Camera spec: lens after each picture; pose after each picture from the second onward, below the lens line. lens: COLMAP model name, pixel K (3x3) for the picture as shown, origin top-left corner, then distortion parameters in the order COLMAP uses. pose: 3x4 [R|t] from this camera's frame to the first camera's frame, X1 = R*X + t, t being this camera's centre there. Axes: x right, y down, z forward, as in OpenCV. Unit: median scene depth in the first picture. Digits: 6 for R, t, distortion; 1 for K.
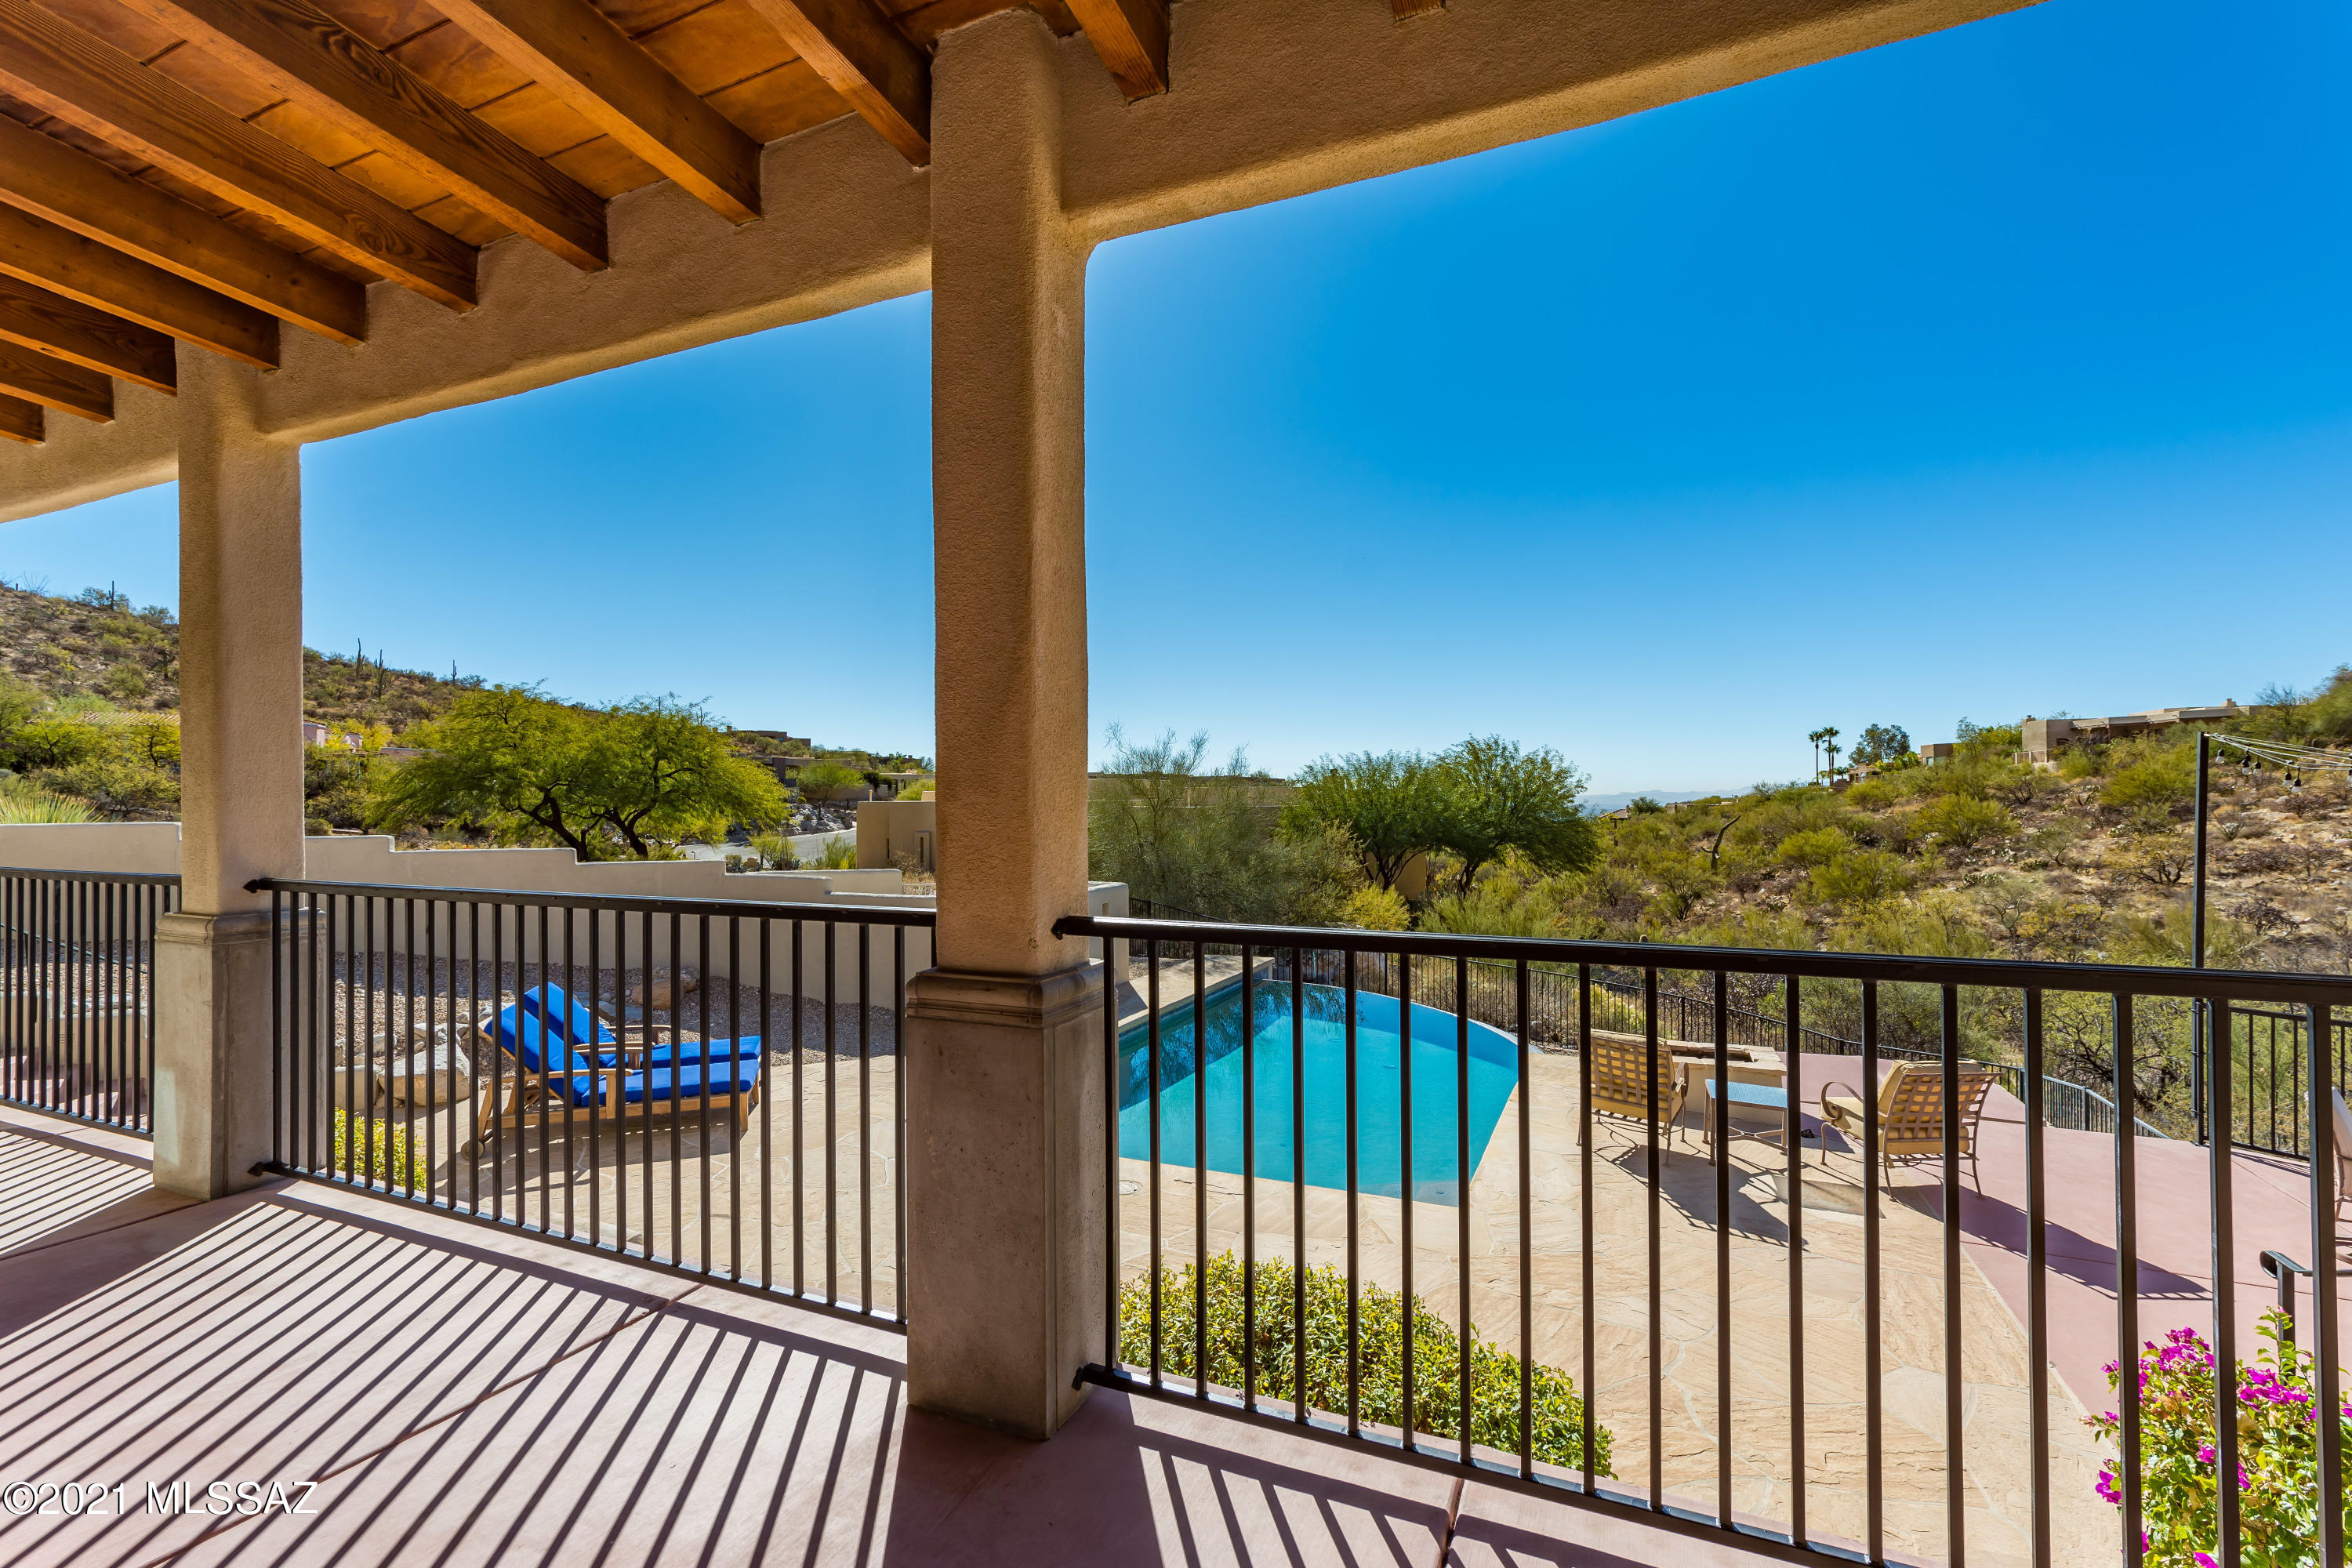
lens RADIAL K [[1026.6, 0, 1176.7], [0, 1026.6, 787.5], [0, 0, 1]] dist [-0.004448, 0.004015]
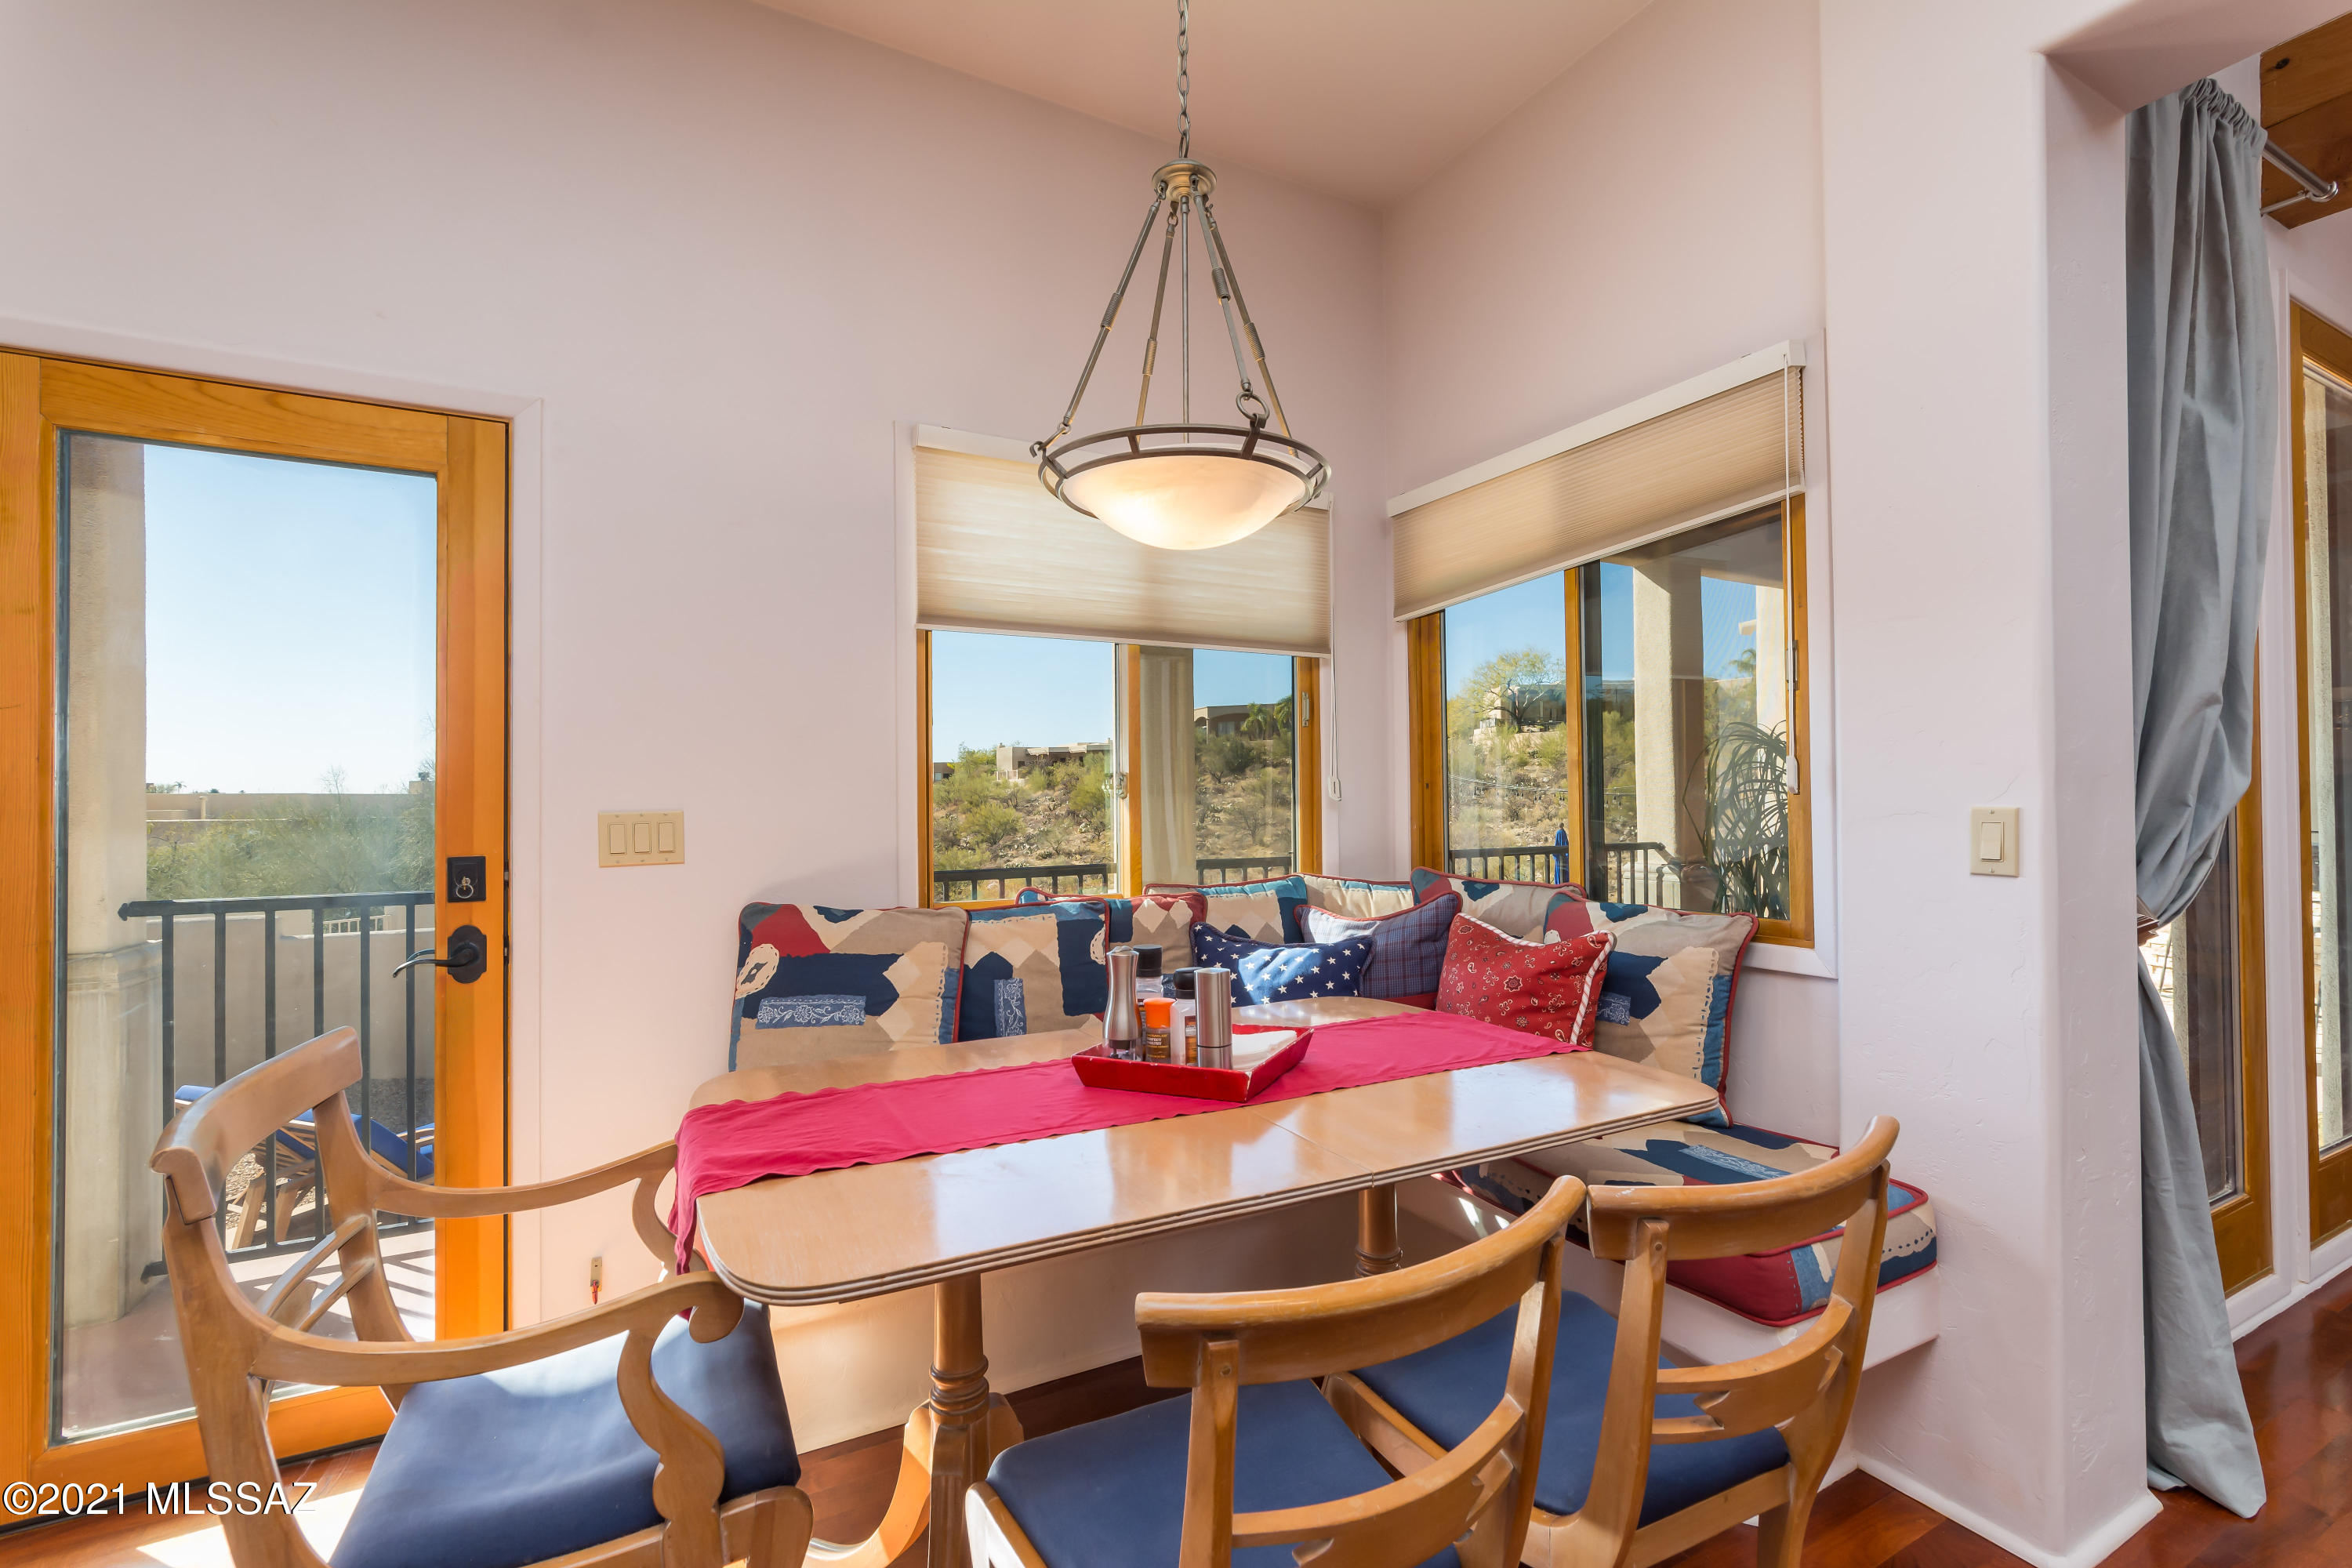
lens RADIAL K [[1026.6, 0, 1175.7], [0, 1026.6, 799.1], [0, 0, 1]] dist [-0.004448, 0.004015]
pose [[0.623292, 0.002490, 0.781985, -0.983192], [-0.003822, 0.999993, -0.000138, 0.011465], [-0.781980, -0.002902, 0.623297, 0.139721]]
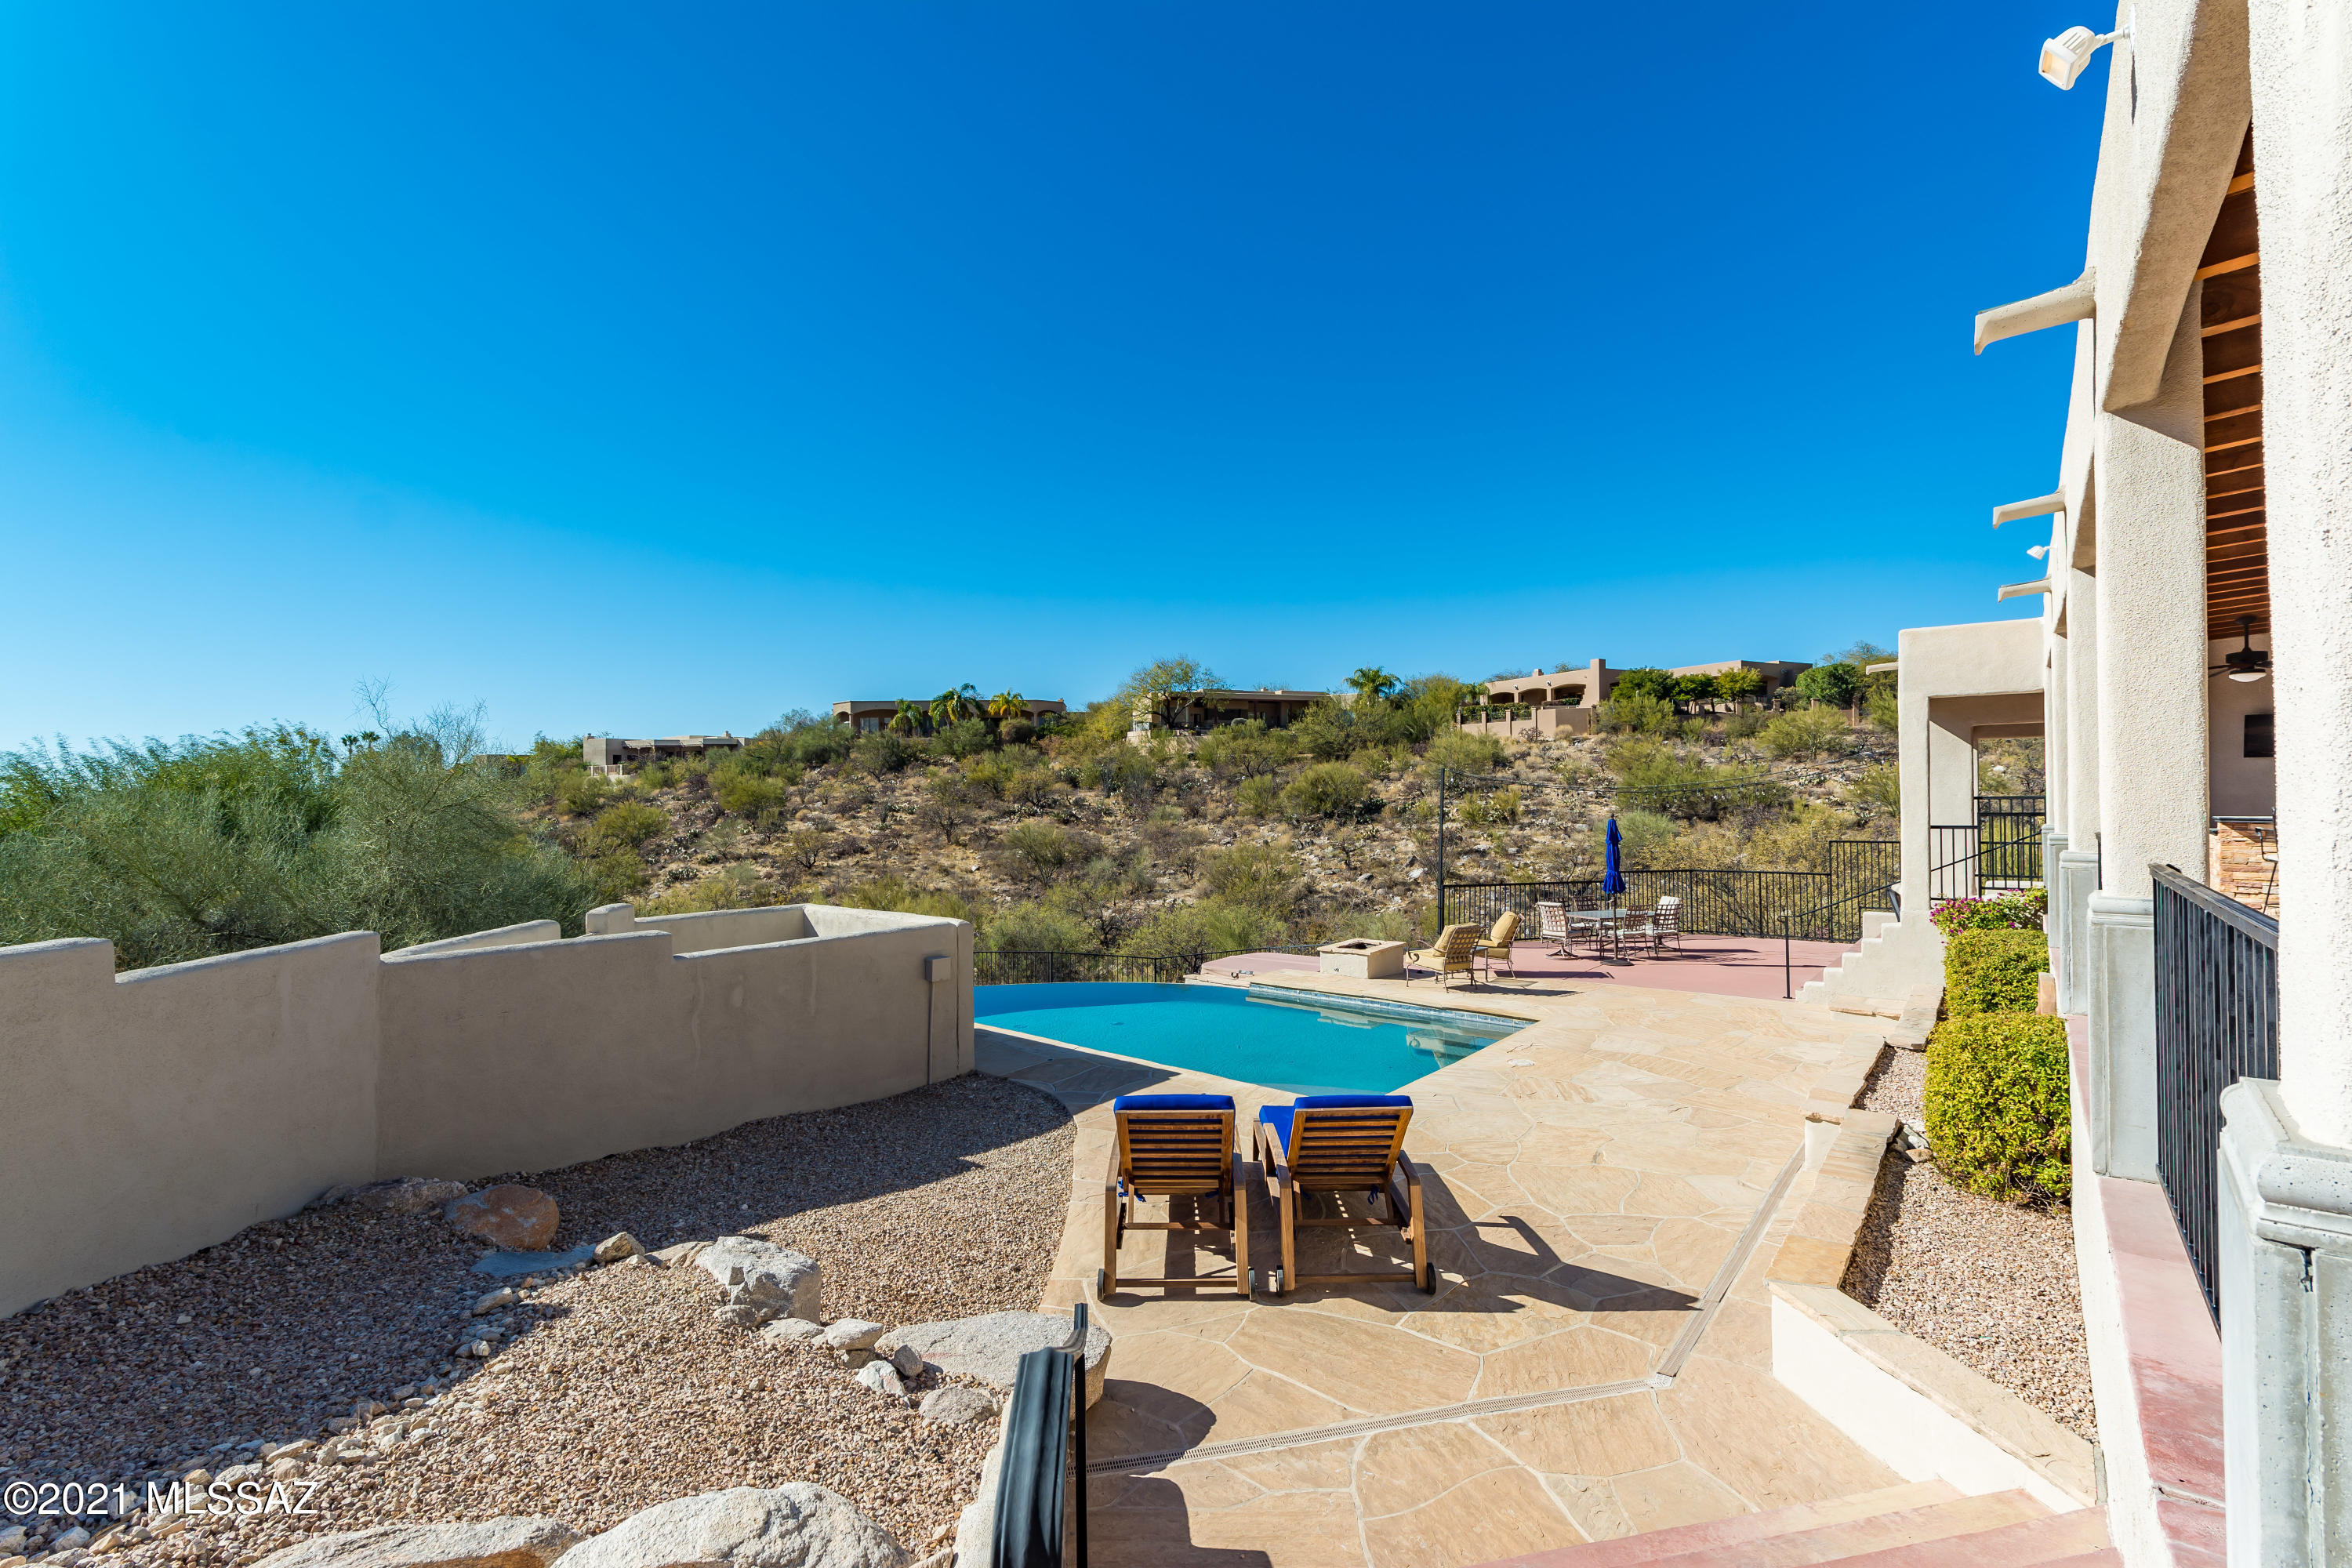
lens RADIAL K [[1026.6, 0, 1179.9], [0, 1026.6, 784.8], [0, 0, 1]] dist [-0.004448, 0.004015]
pose [[0.269361, 0.015754, 0.962910, -1.572863], [-0.004187, 0.999876, -0.015187, 0.023367], [-0.963030, 0.000059, 0.269394, 1.084593]]
